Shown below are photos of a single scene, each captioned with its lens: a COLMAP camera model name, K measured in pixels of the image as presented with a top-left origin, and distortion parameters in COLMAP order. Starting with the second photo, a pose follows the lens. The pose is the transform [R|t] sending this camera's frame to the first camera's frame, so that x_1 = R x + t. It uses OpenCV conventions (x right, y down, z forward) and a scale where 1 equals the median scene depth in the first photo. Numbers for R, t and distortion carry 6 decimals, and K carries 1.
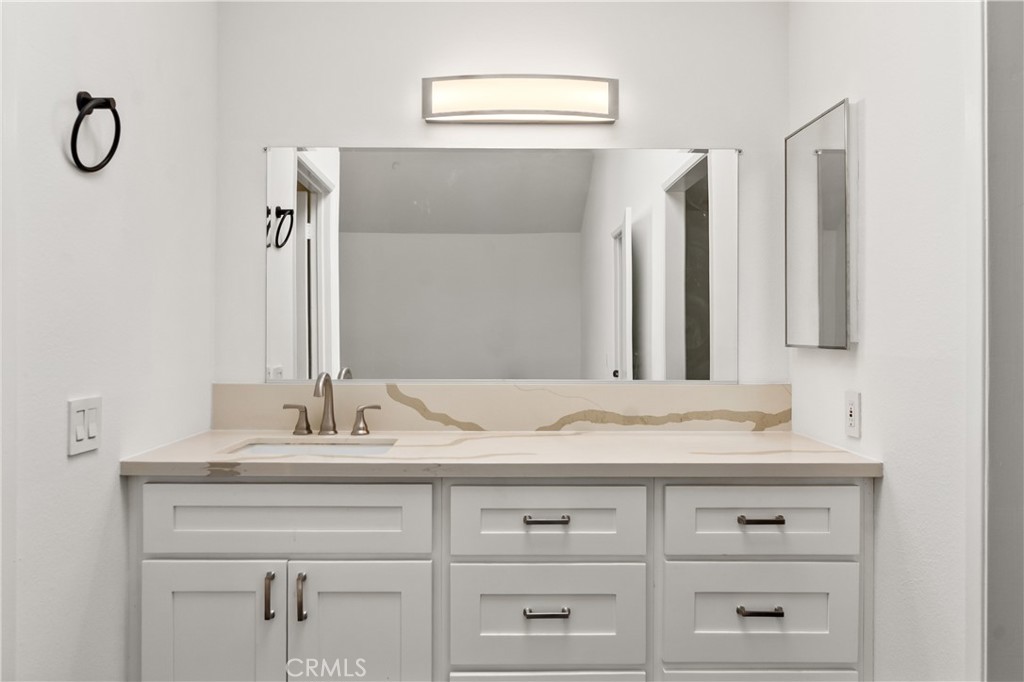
lens RADIAL K [[725.1, 0, 507.2], [0, 725.1, 348.5], [0, 0, 1]] dist [-0.008173, -0.001213]
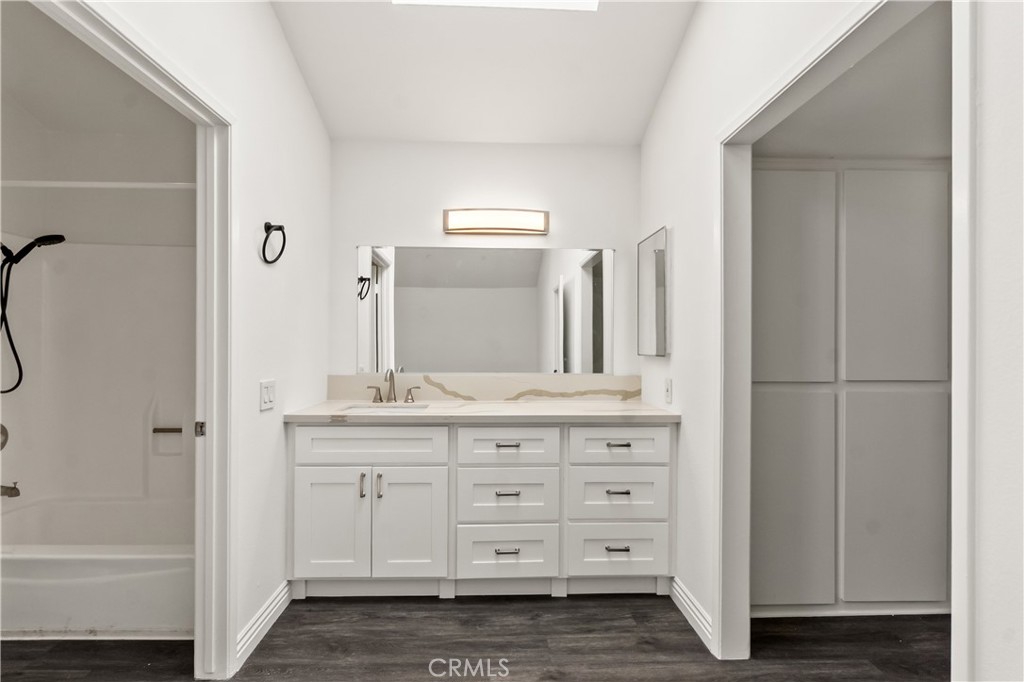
lens RADIAL K [[449.9, 0, 505.7], [0, 449.9, 354.9], [0, 0, 1]] dist [-0.003138, -0.000014]
pose [[0.999686, 0.002144, 0.024972, 0.017196], [-0.002031, 0.999987, -0.004577, 0.003069], [-0.024981, 0.004525, 0.999678, -0.183996]]
